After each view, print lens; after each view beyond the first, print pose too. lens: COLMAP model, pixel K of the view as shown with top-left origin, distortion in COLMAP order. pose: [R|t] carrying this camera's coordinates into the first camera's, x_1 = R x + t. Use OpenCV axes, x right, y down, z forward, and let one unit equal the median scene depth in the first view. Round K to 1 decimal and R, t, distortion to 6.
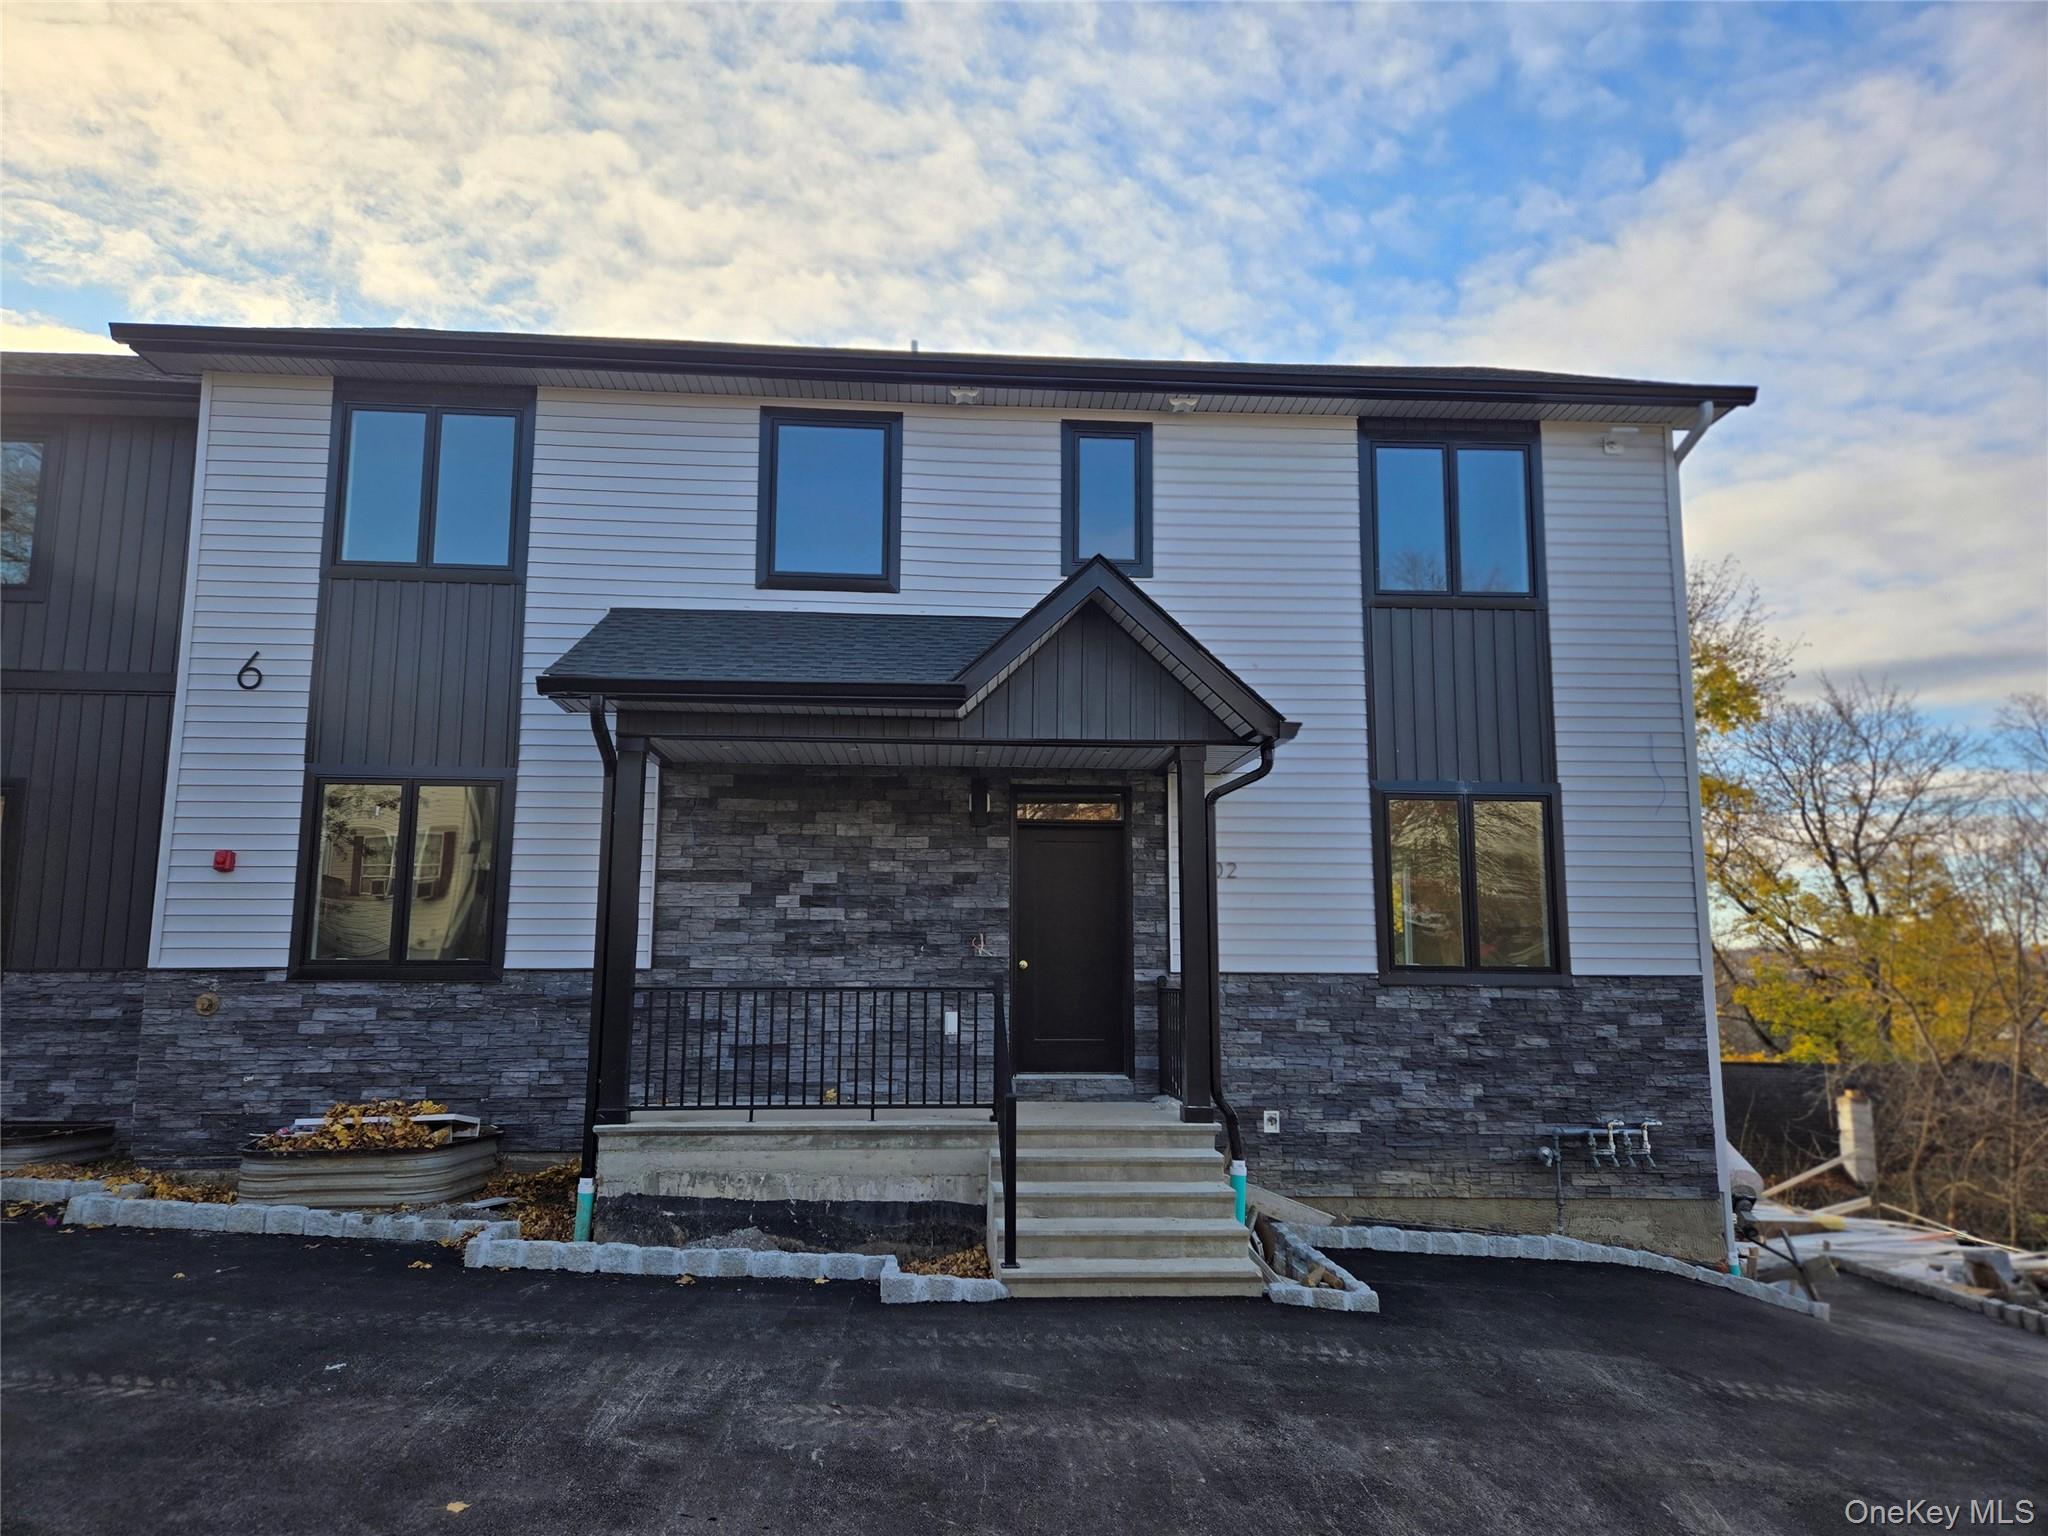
lens RADIAL K [[1350.6, 0, 1024.0], [0, 1350.6, 768.0], [0, 0, 1]] dist [0.088529, -0.083965]
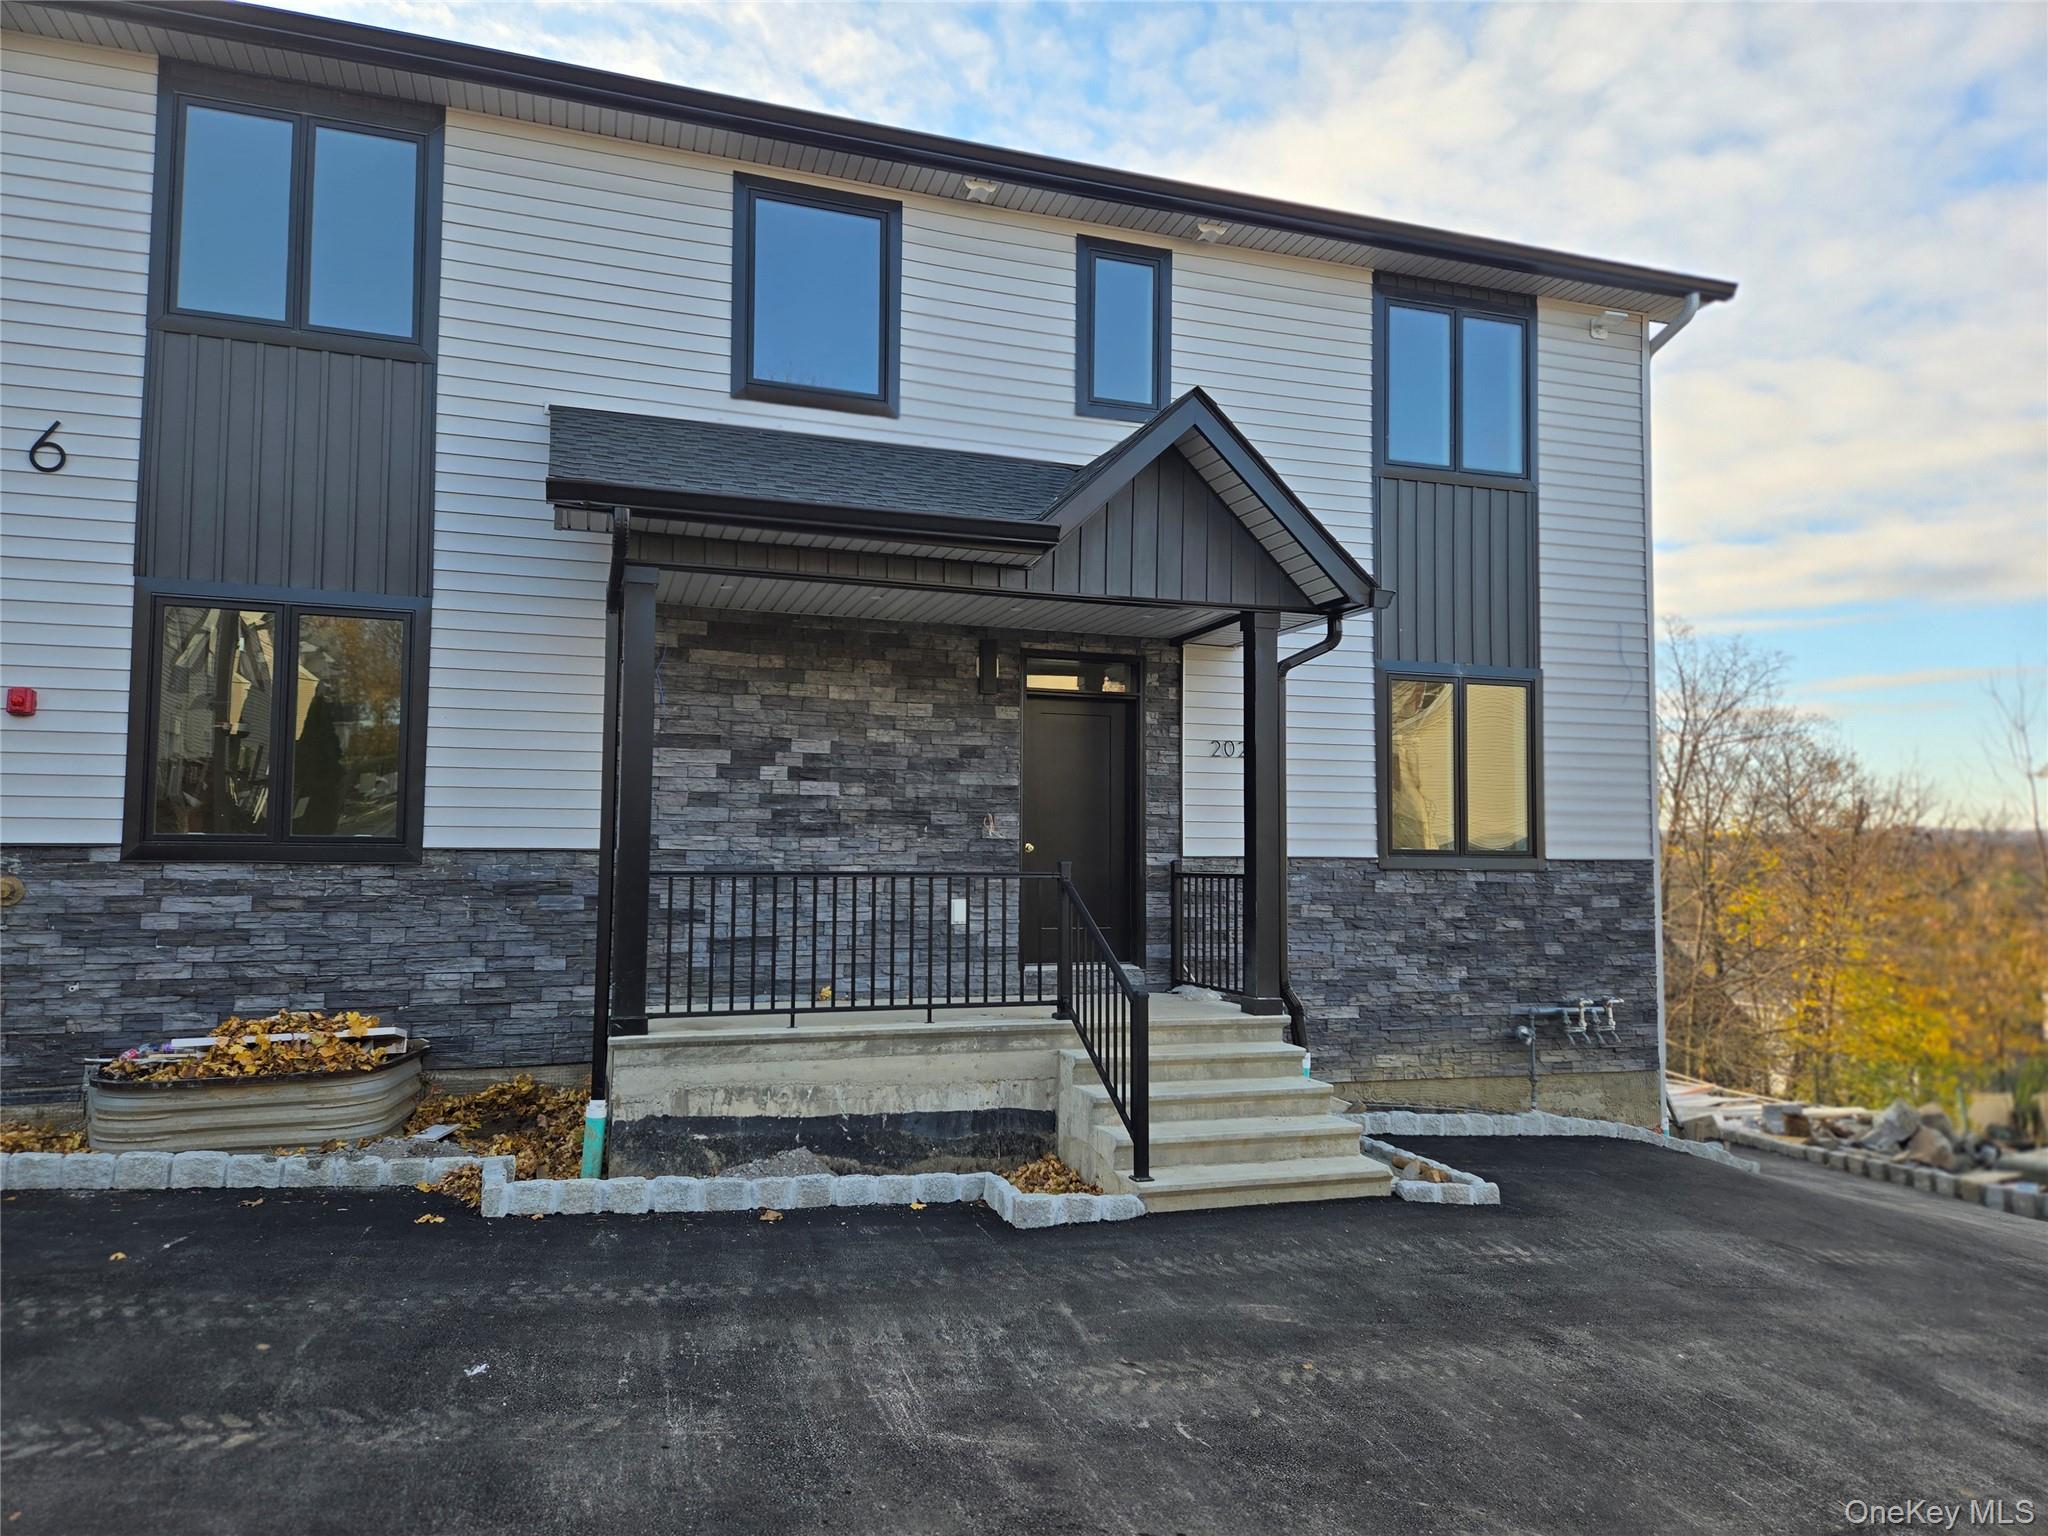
lens RADIAL K [[1350.6, 0, 1024.0], [0, 1350.6, 768.0], [0, 0, 1]] dist [0.088529, -0.083965]
pose [[0.966188, 0.020108, 0.257052, -0.241825], [-0.042227, 0.995834, 0.080819, 0.019205], [-0.254356, -0.088941, 0.963012, 0.134123]]
